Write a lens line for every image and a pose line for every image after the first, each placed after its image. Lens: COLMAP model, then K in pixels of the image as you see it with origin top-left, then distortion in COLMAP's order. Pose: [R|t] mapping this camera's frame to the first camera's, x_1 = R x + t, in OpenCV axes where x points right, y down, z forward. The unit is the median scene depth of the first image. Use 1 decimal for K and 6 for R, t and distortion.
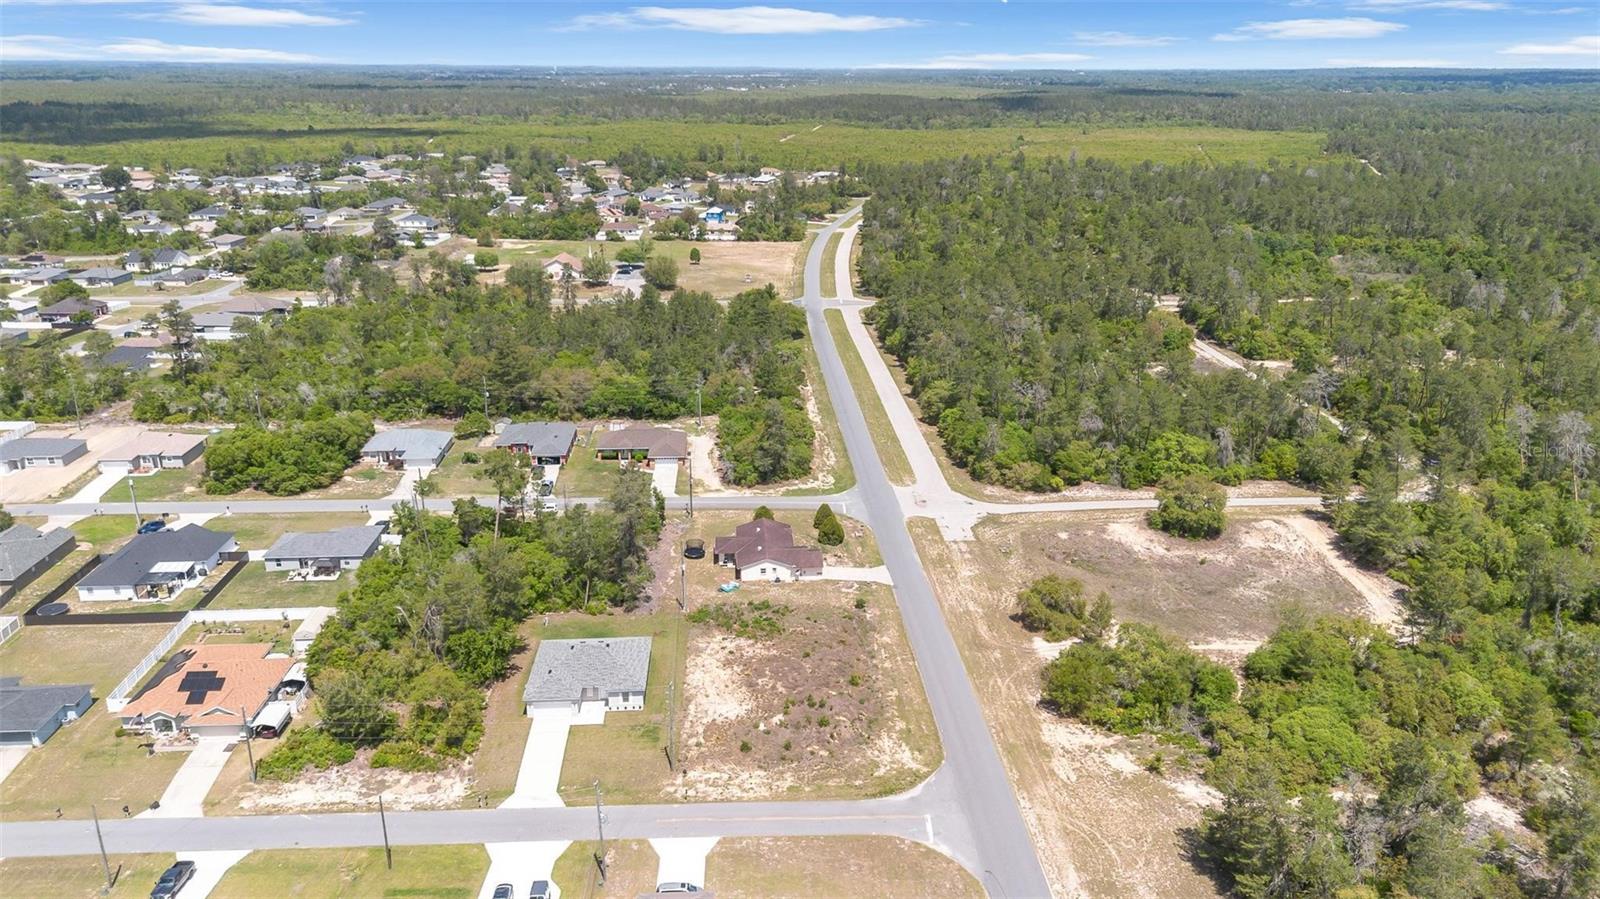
lens RADIAL K [[1129.5, 0, 803.5], [0, 1129.5, 448.1], [0, 0, 1]] dist [0.091719, -0.103999]
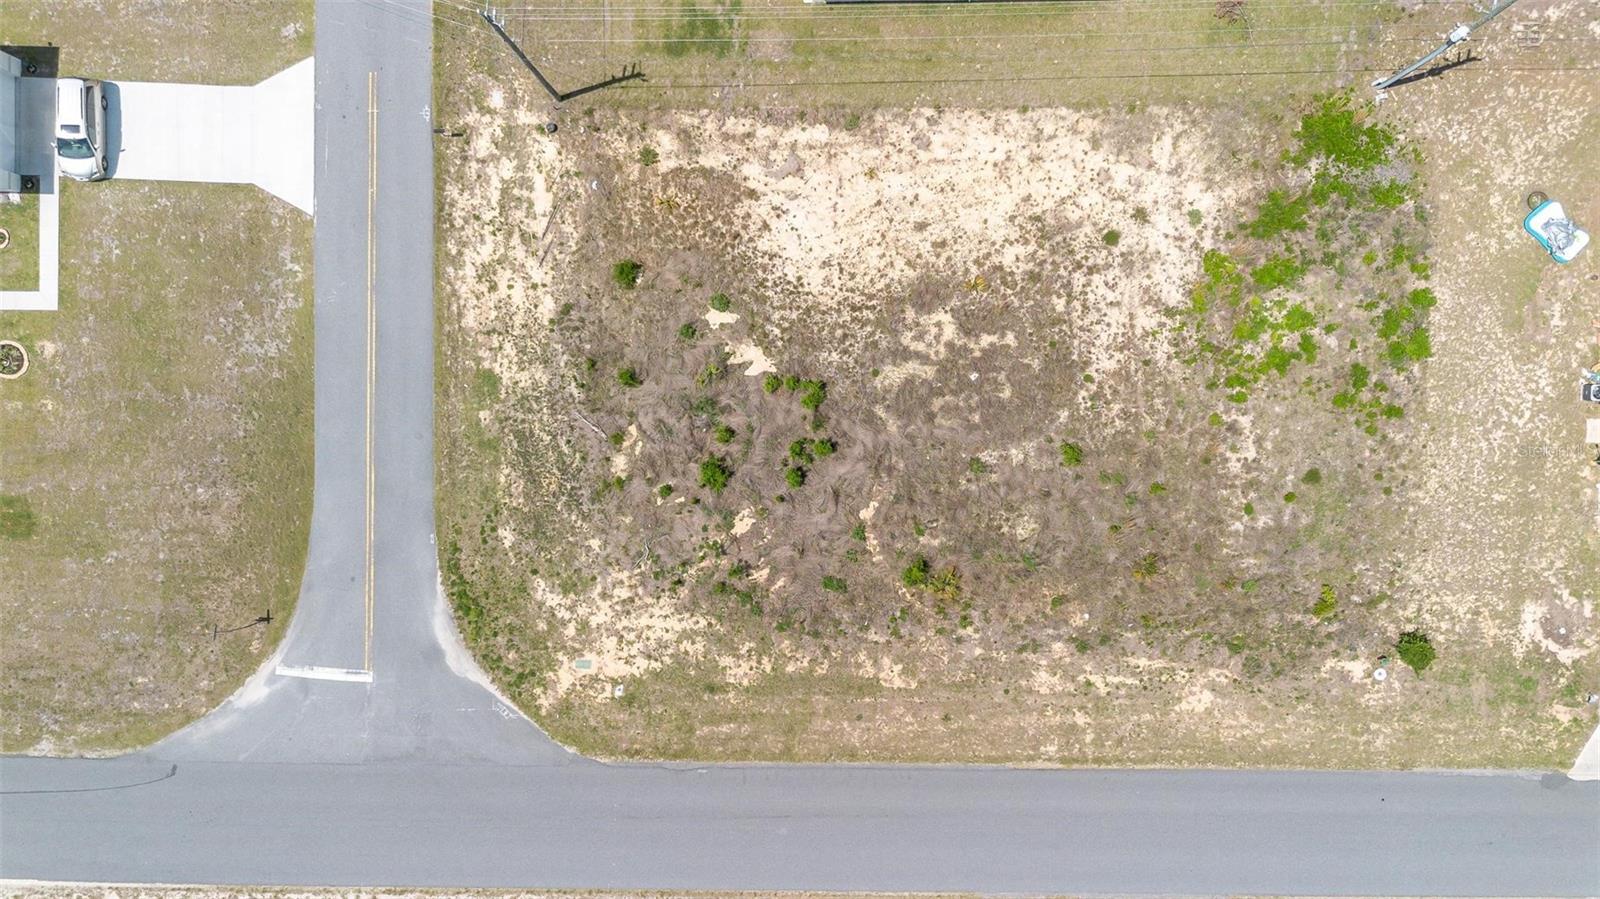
lens RADIAL K [[1068.6, 0, 782.9], [0, 1068.6, 428.3], [0, 0, 1]] dist [0.077557, -0.078284]
pose [[-0.065783, 0.997811, 0.006836, -0.001859], [-0.301076, -0.026380, 0.953235, -0.100915], [0.951328, 0.060648, 0.302152, 0.795085]]
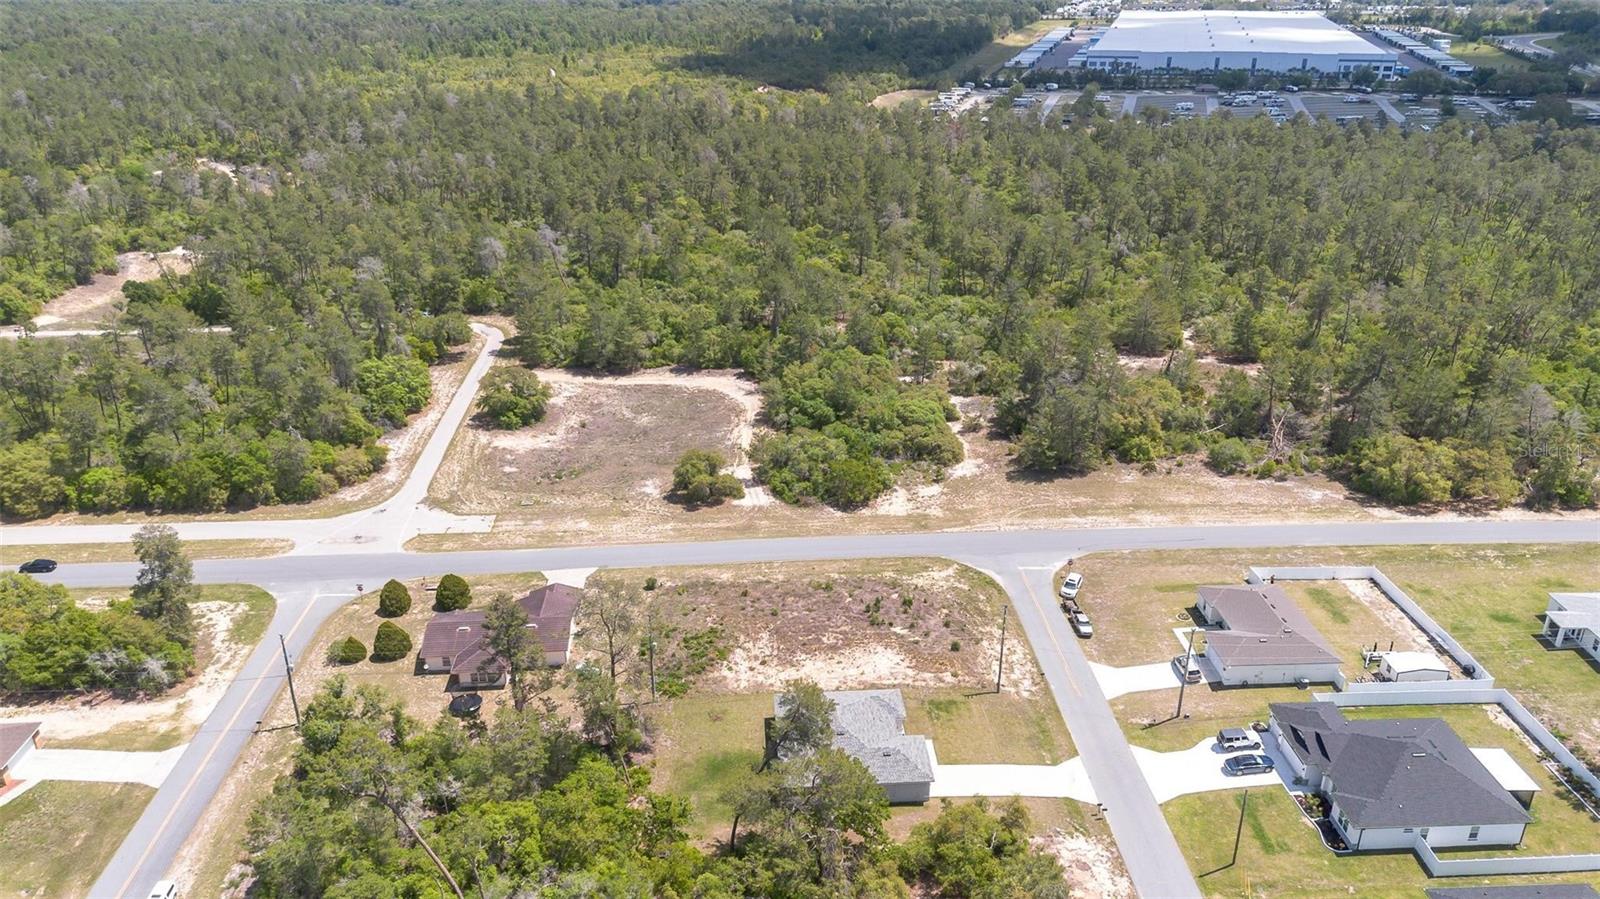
lens RADIAL K [[1129.5, 0, 803.5], [0, 1129.5, 448.1], [0, 0, 1]] dist [0.091719, -0.103999]
pose [[0.000913, -0.409075, 0.912500, -0.761640], [0.322814, 0.863768, 0.386905, -0.274301], [-0.946462, 0.294214, 0.132844, 0.795534]]
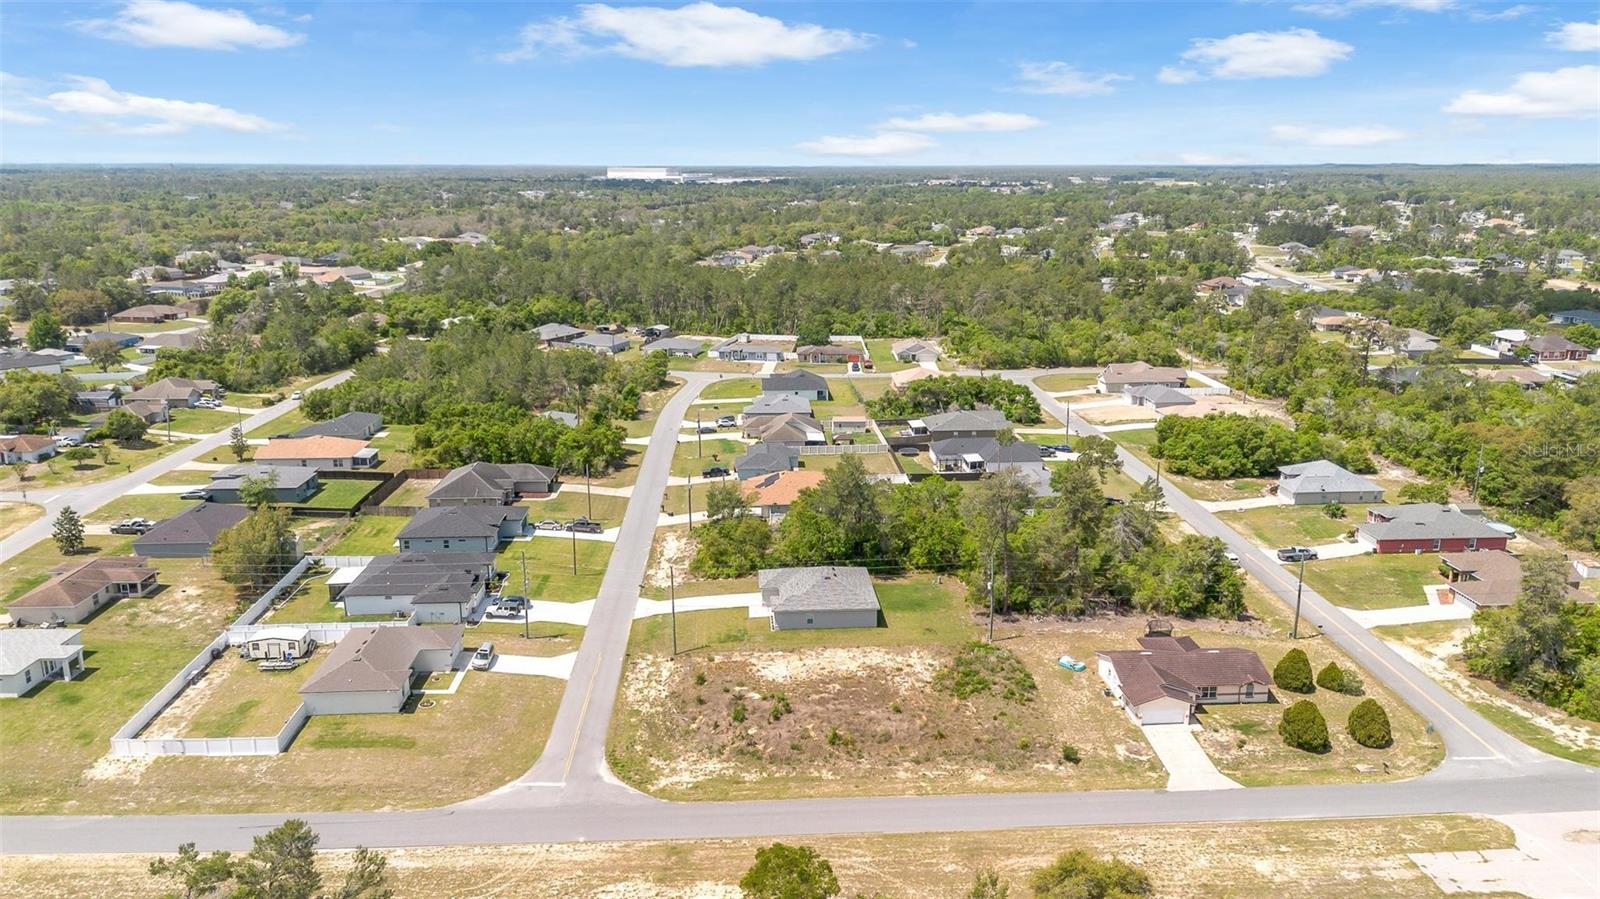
lens RADIAL K [[1129.5, 0, 803.5], [0, 1129.5, 448.1], [0, 0, 1]] dist [0.091719, -0.103999]
pose [[0.000576, 0.239270, -0.970953, 0.706177], [-0.320079, 0.919916, 0.226503, -0.138318], [0.947391, 0.310651, 0.077115, 0.800389]]
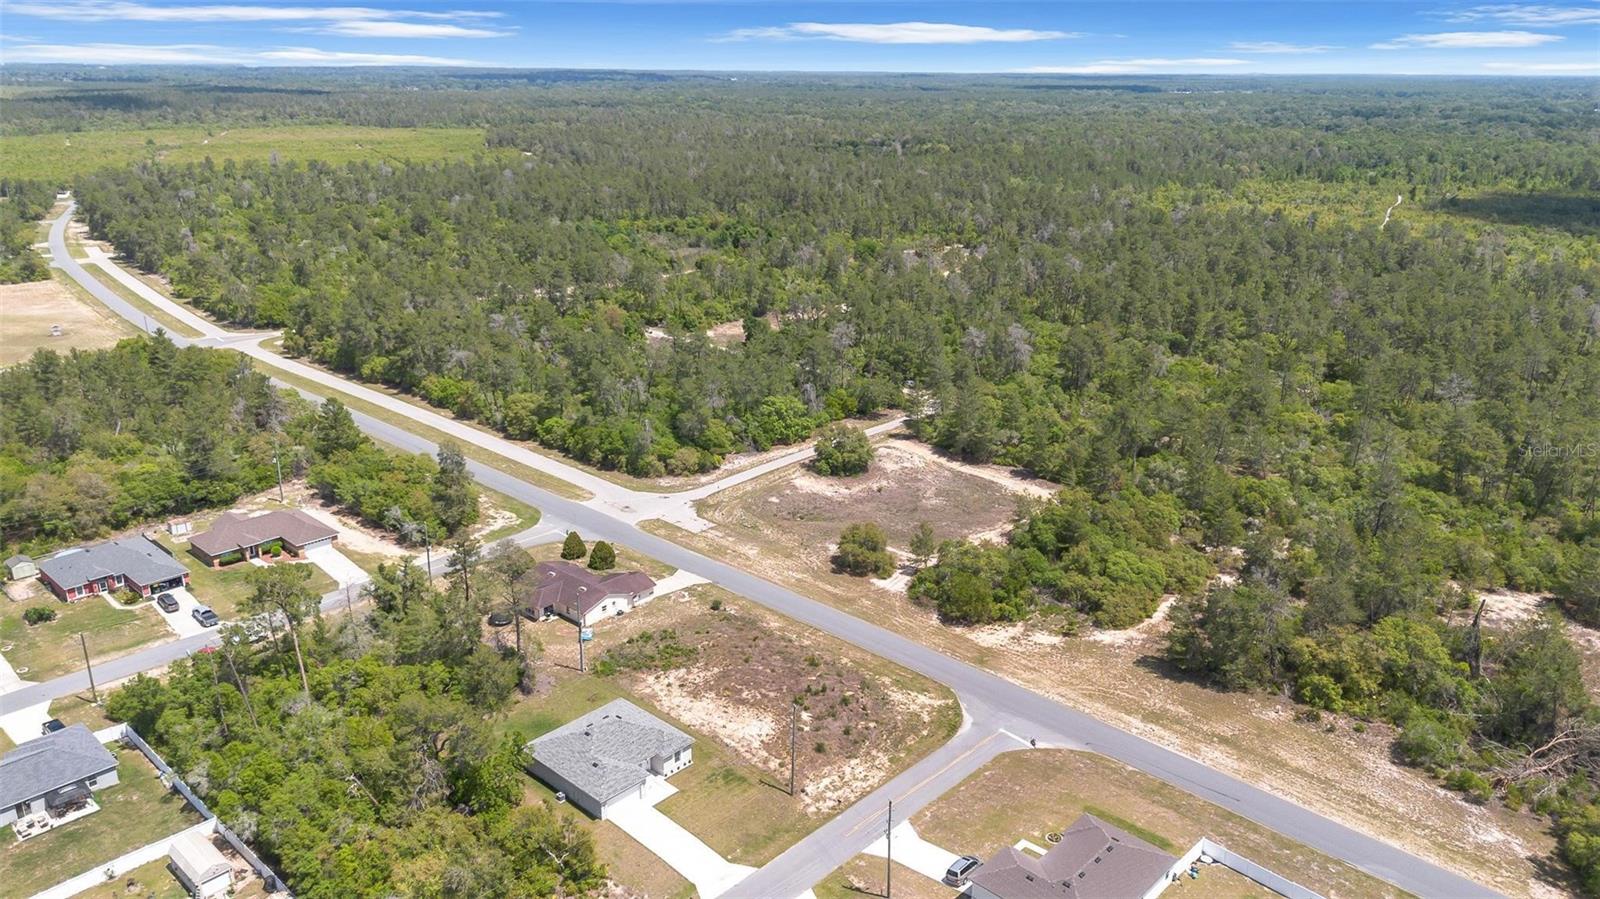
lens RADIAL K [[1129.5, 0, 803.5], [0, 1129.5, 448.1], [0, 0, 1]] dist [0.091719, -0.103999]
pose [[0.724368, -0.218244, 0.653958, -0.562241], [0.216531, 0.972591, 0.084736, -0.072266], [-0.654527, 0.080222, 0.751770, 0.192420]]
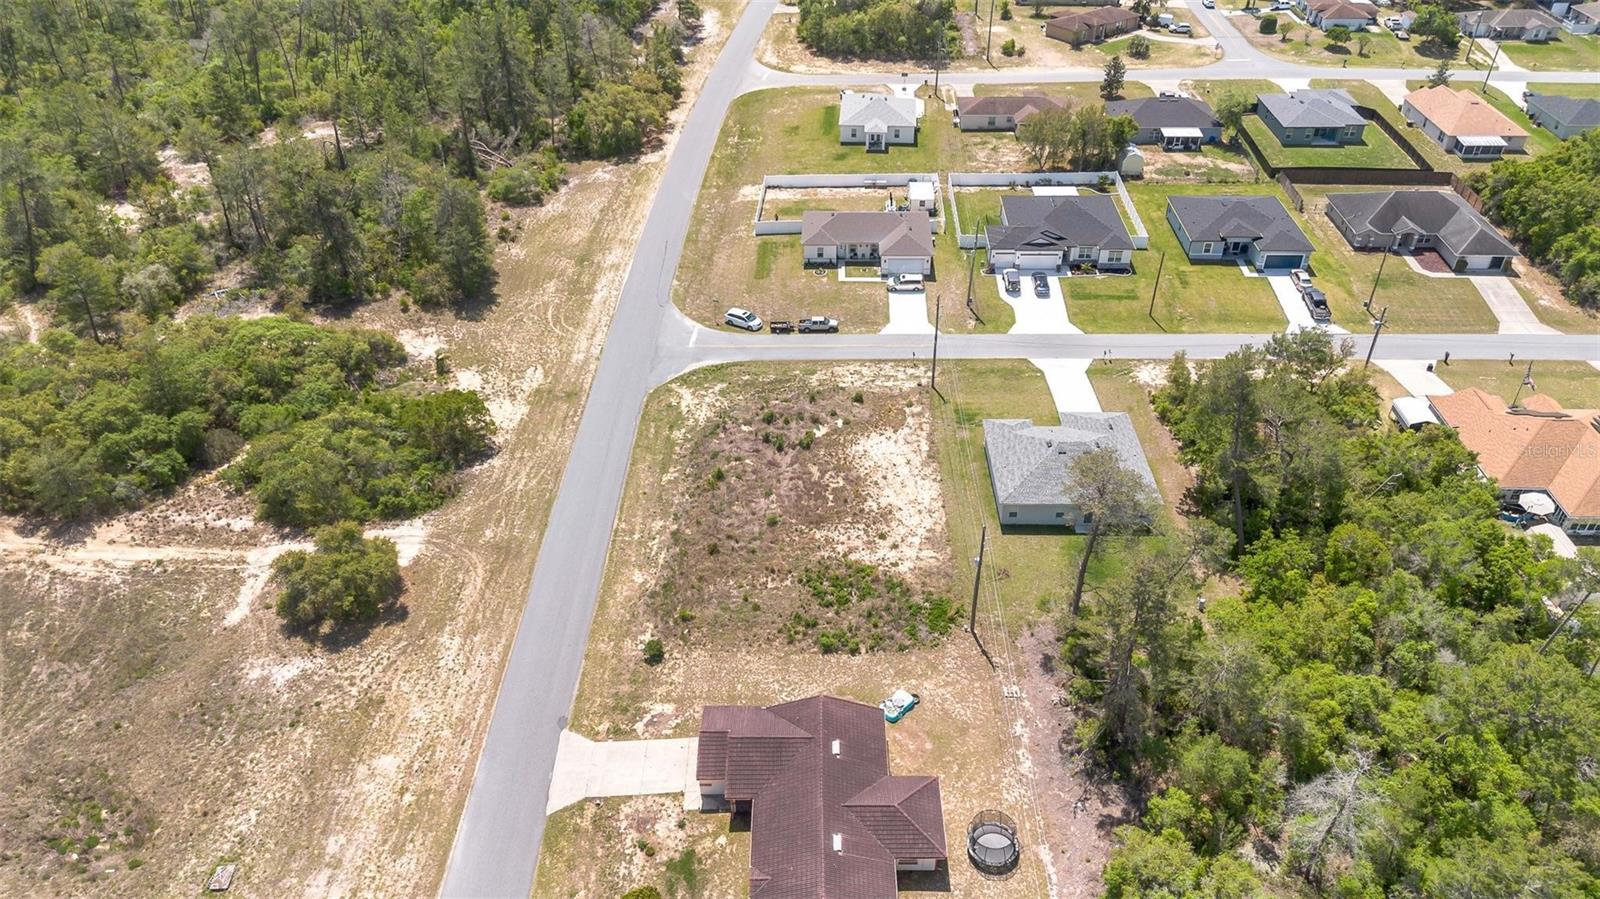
lens RADIAL K [[1129.5, 0, 803.5], [0, 1129.5, 448.1], [0, 0, 1]] dist [0.091719, -0.103999]
pose [[-0.997032, -0.044912, 0.062526, -0.055594], [0.024934, 0.580019, 0.814221, -0.391136], [-0.072834, 0.813364, -0.577178, 1.323761]]
